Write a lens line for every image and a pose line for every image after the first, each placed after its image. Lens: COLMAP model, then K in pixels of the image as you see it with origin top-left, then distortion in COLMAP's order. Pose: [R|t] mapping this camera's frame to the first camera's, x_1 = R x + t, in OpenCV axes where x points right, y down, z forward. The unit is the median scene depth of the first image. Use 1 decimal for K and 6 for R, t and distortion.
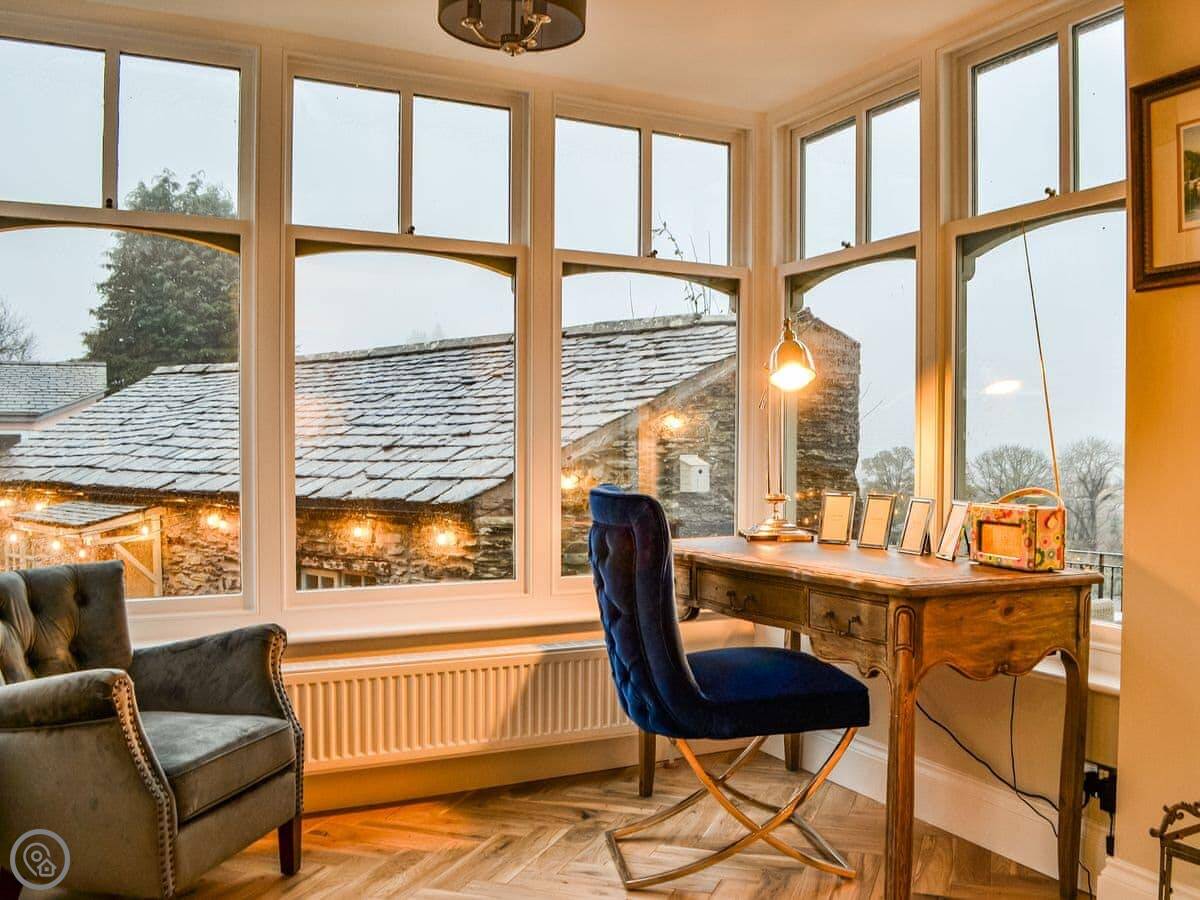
lens RADIAL K [[1116.9, 0, 600.0], [0, 1116.9, 450.0], [0, 0, 1]] dist [-0.086676, 0.013177]
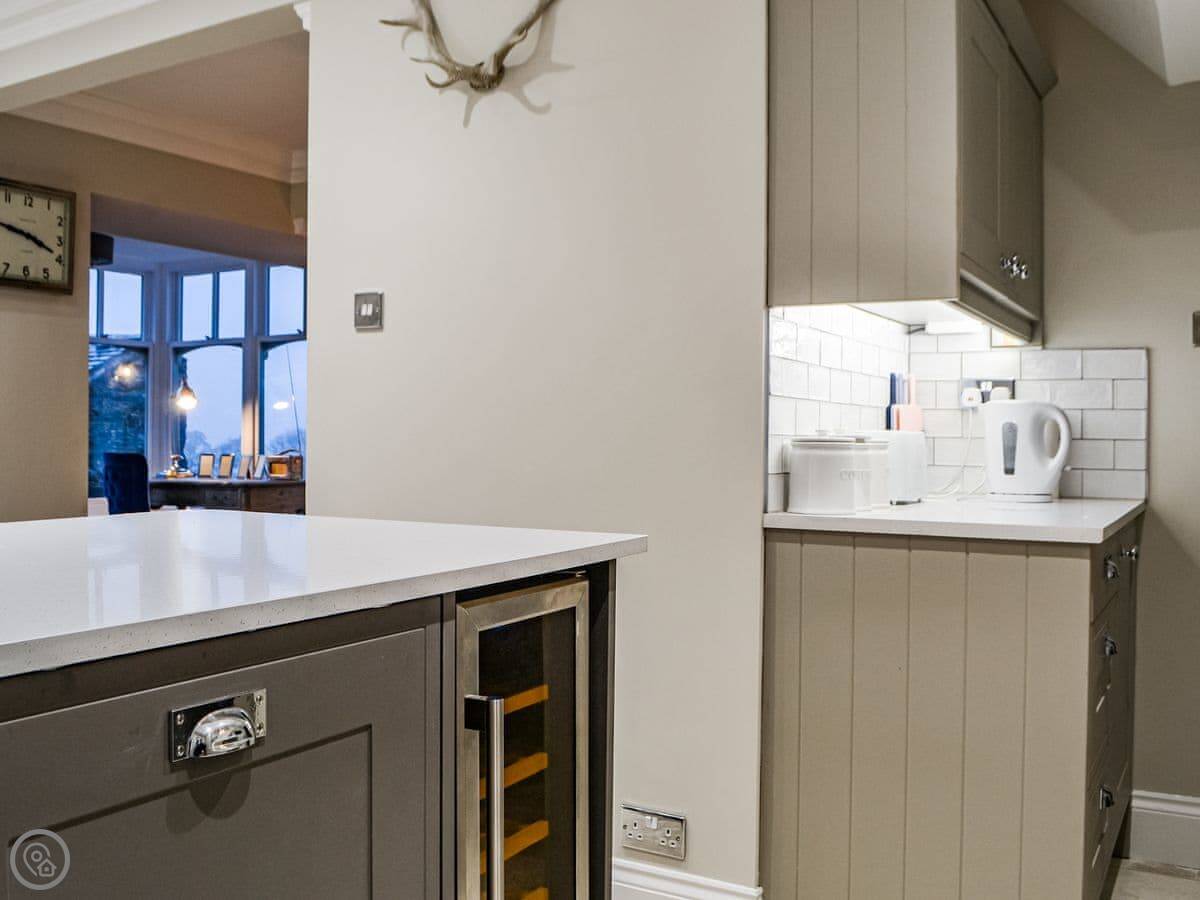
lens RADIAL K [[1116.9, 0, 600.0], [0, 1116.9, 450.0], [0, 0, 1]] dist [-0.086676, 0.013177]
pose [[0.815655, -0.011385, 0.578426, -0.420589], [0.005617, 0.999915, 0.011761, 0.008504], [-0.578511, -0.006344, 0.815650, -1.245351]]
